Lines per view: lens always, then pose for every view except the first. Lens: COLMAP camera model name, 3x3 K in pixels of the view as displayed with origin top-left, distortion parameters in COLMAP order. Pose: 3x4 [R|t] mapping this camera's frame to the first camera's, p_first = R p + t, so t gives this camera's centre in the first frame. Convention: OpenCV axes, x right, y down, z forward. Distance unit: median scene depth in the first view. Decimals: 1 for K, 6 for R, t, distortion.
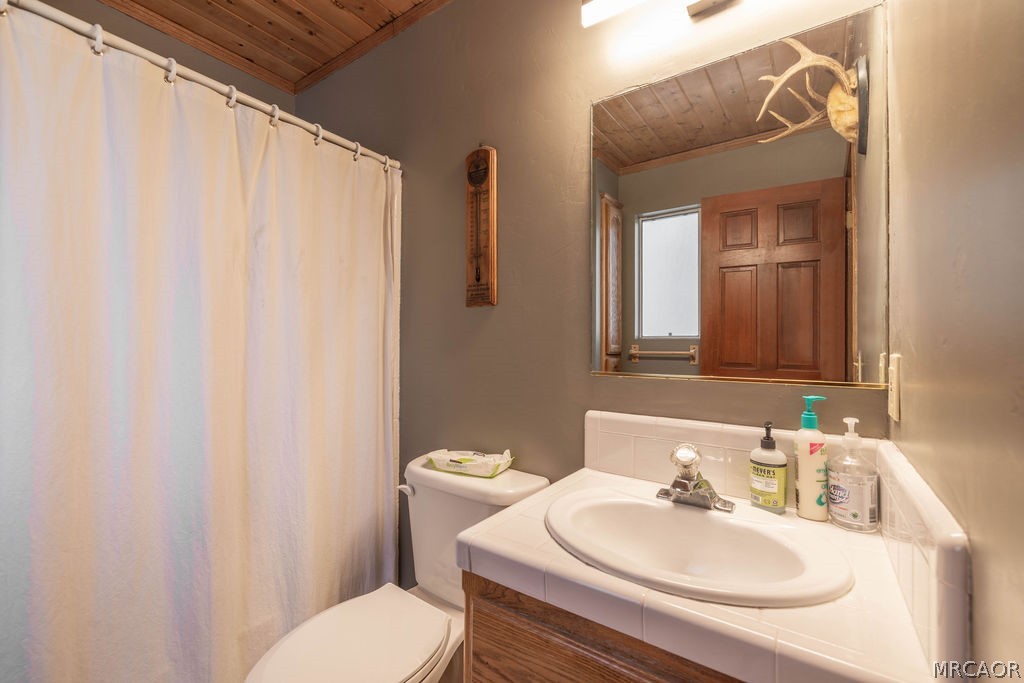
lens RADIAL K [[441.5, 0, 512.3], [0, 441.5, 342.0], [0, 0, 1]] dist [0.003097, 0.000359]
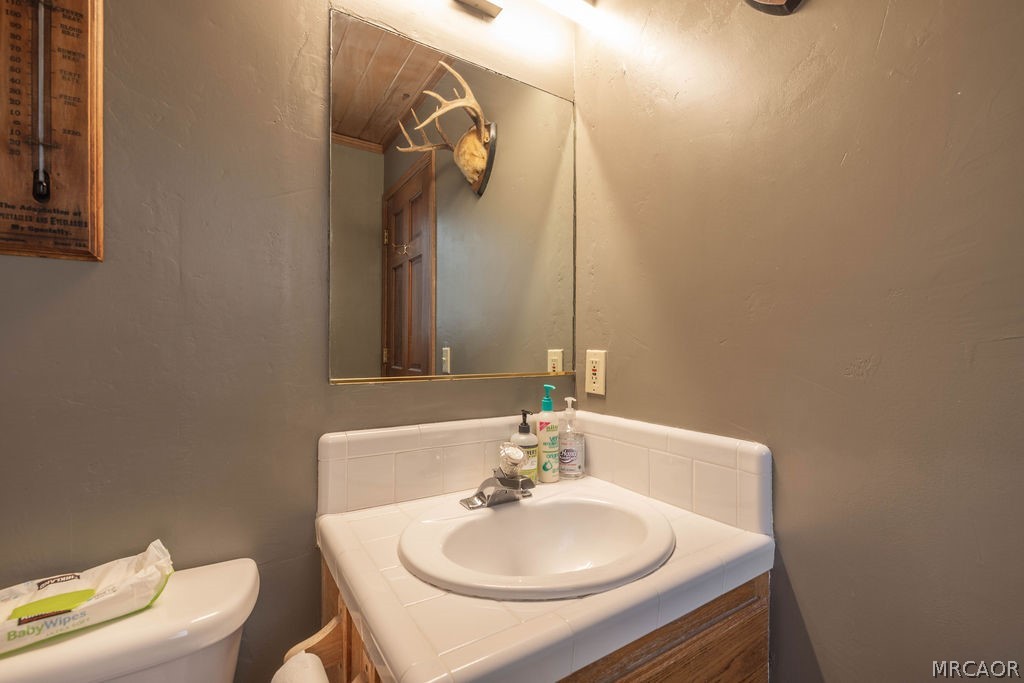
lens RADIAL K [[441.5, 0, 512.9], [0, 441.5, 347.0], [0, 0, 1]] dist [0.003097, 0.000359]
pose [[0.367739, -0.003676, 0.929922, -0.379640], [-0.006538, 0.999957, 0.006539, 0.006821], [-0.929906, -0.008485, 0.367699, 0.452174]]
